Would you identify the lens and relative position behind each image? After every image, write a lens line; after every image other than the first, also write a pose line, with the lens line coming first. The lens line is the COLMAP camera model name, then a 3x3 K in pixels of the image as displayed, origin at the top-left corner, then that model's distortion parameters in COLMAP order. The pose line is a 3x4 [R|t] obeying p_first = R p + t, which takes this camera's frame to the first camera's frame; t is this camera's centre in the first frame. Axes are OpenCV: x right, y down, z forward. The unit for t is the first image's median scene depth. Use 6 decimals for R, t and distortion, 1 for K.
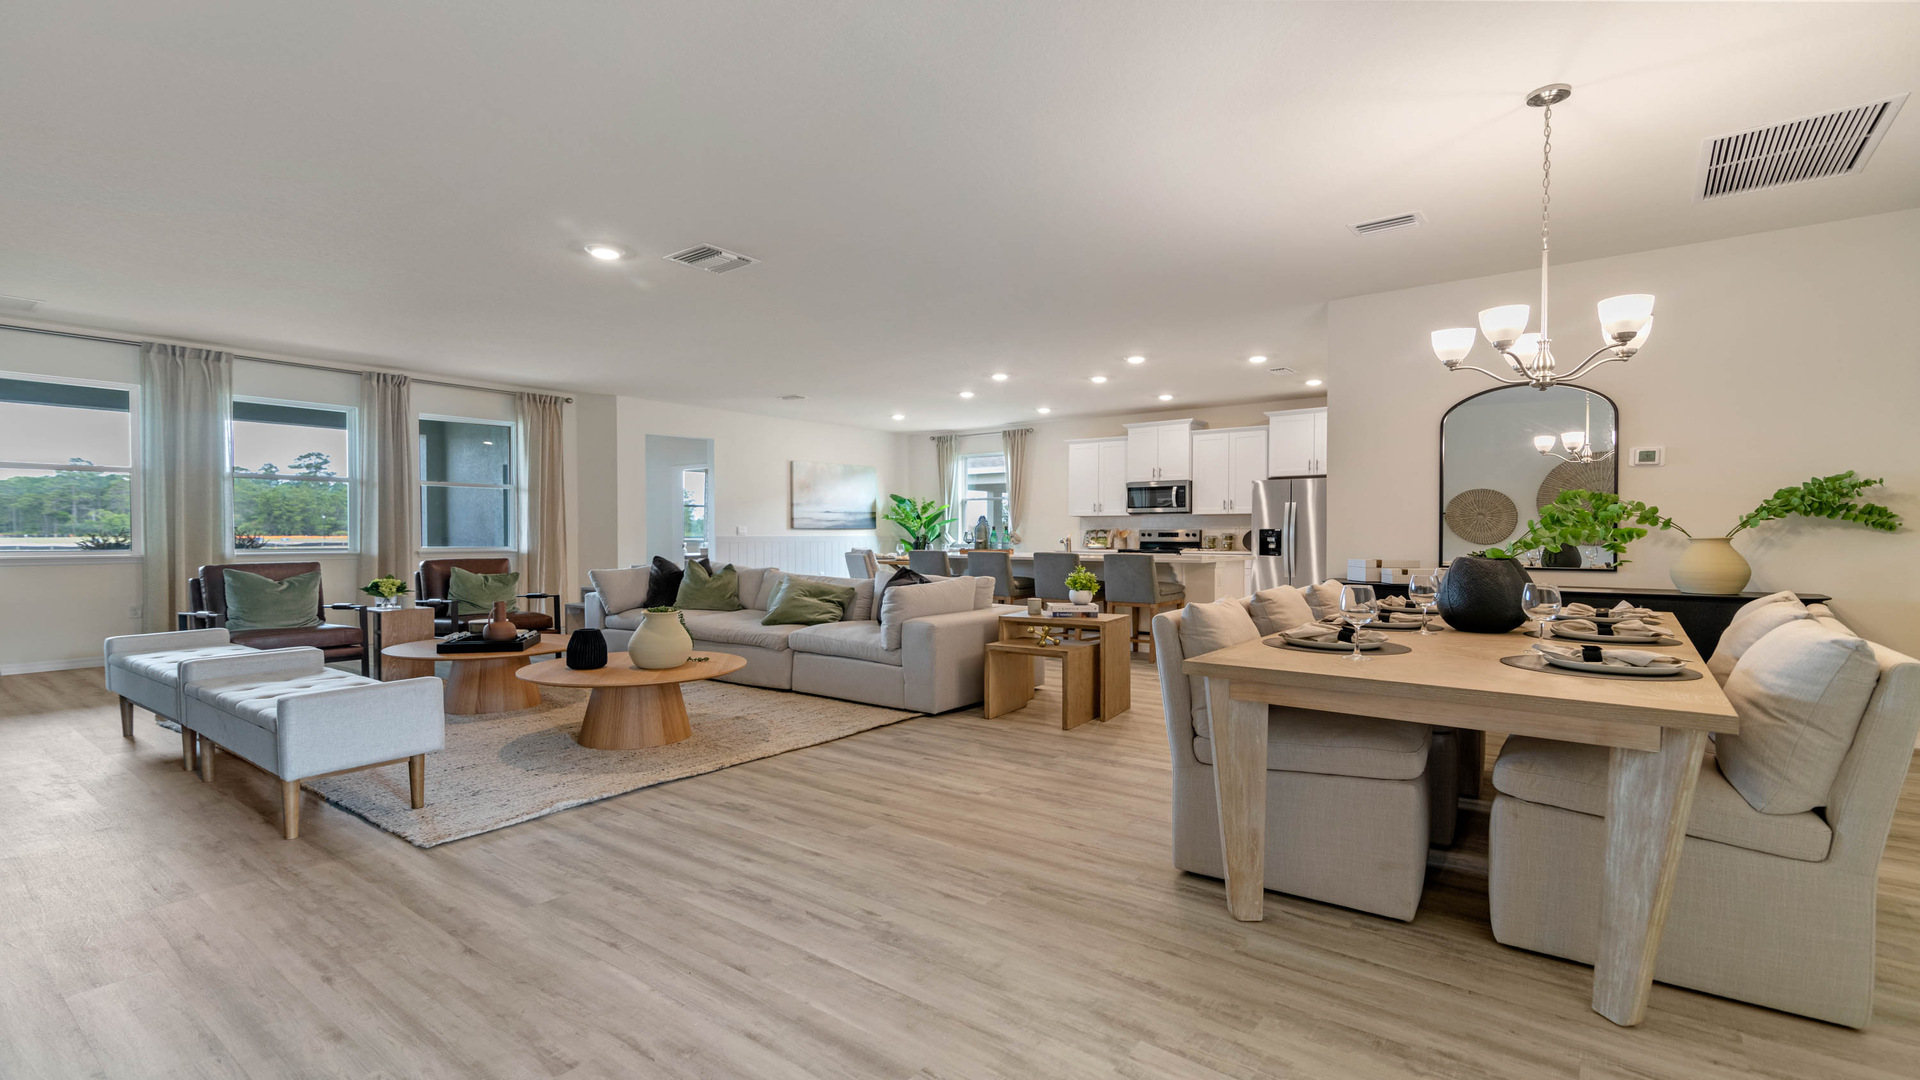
lens RADIAL K [[864.9, 0, 958.1], [0, 864.9, 547.2], [0, 0, 1]] dist [0.012605, -0.000883]
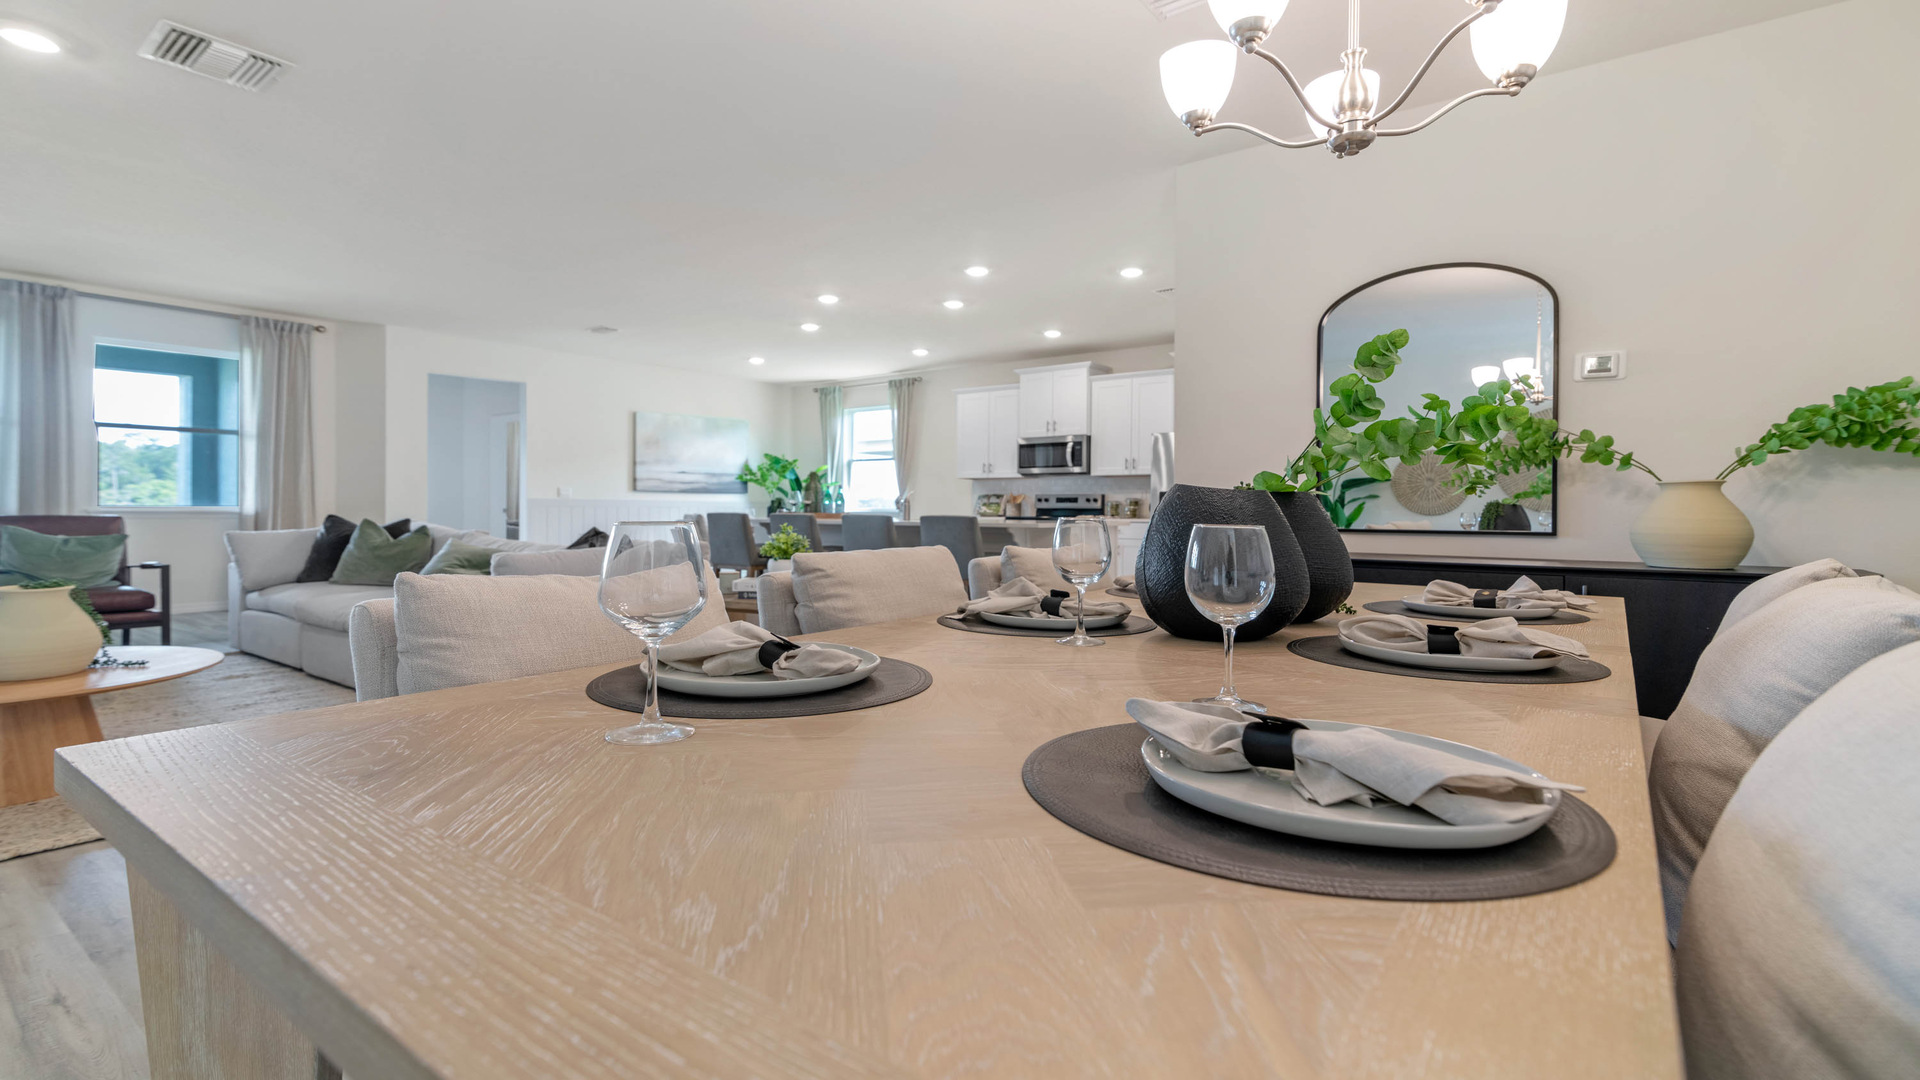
lens RADIAL K [[875.9, 0, 956.2], [0, 875.9, 509.9], [0, 0, 1]] dist [0.011424, -0.000080]
pose [[0.999916, 0.006293, 0.011295, 0.201539], [-0.006117, 0.999860, -0.015559, 0.015365], [-0.011391, 0.015488, 0.999815, 0.228986]]
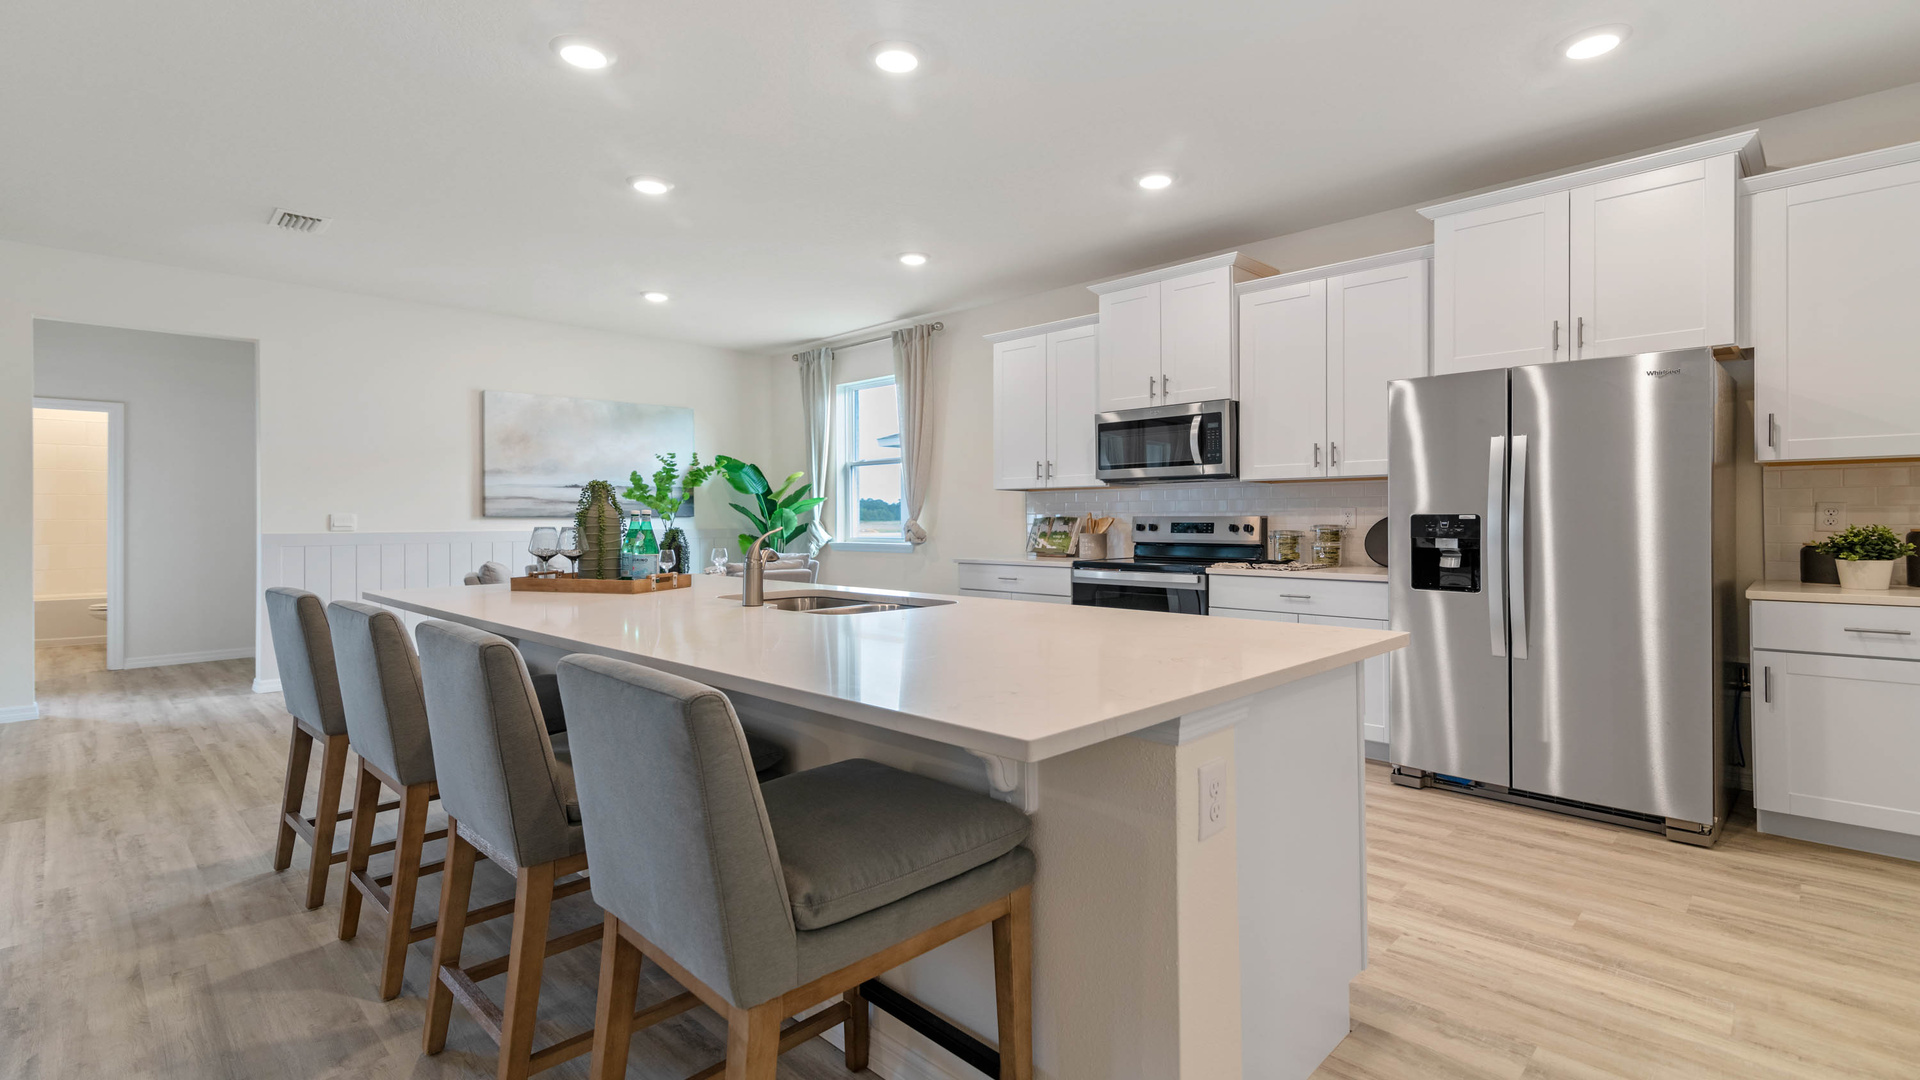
lens RADIAL K [[882.1, 0, 964.1], [0, 882.1, 512.4], [0, 0, 1]] dist [0.013992, -0.000436]
pose [[0.992892, -0.005024, -0.118912, 0.291649], [0.002182, 0.999709, -0.024014, -0.018696], [0.118998, 0.023584, 0.992614, 0.860680]]
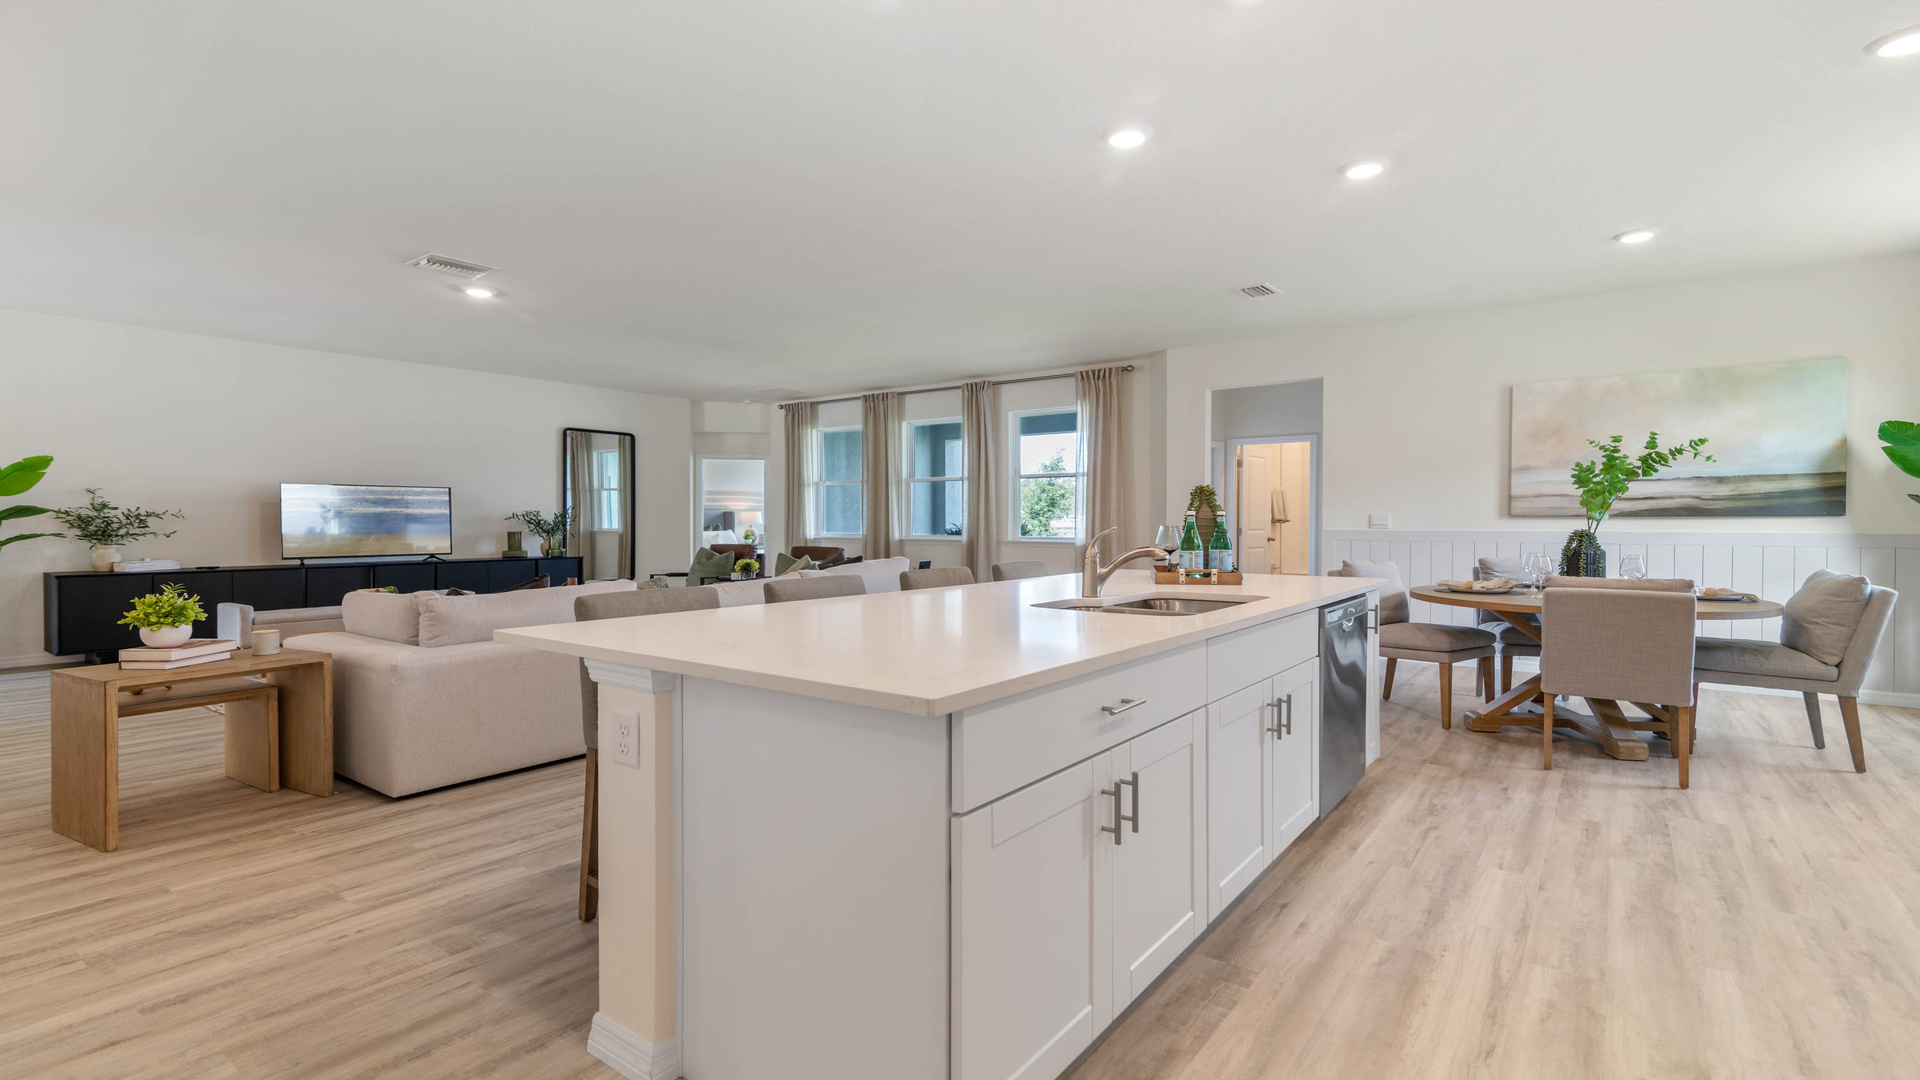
lens RADIAL K [[864.9, 0, 958.1], [0, 864.9, 547.2], [0, 0, 1]] dist [0.012605, -0.000883]
pose [[0.009319, 0.031709, -0.999454, 0.570765], [-0.017728, 0.999345, 0.031541, -0.023869], [0.999799, 0.017424, 0.009875, 1.158904]]
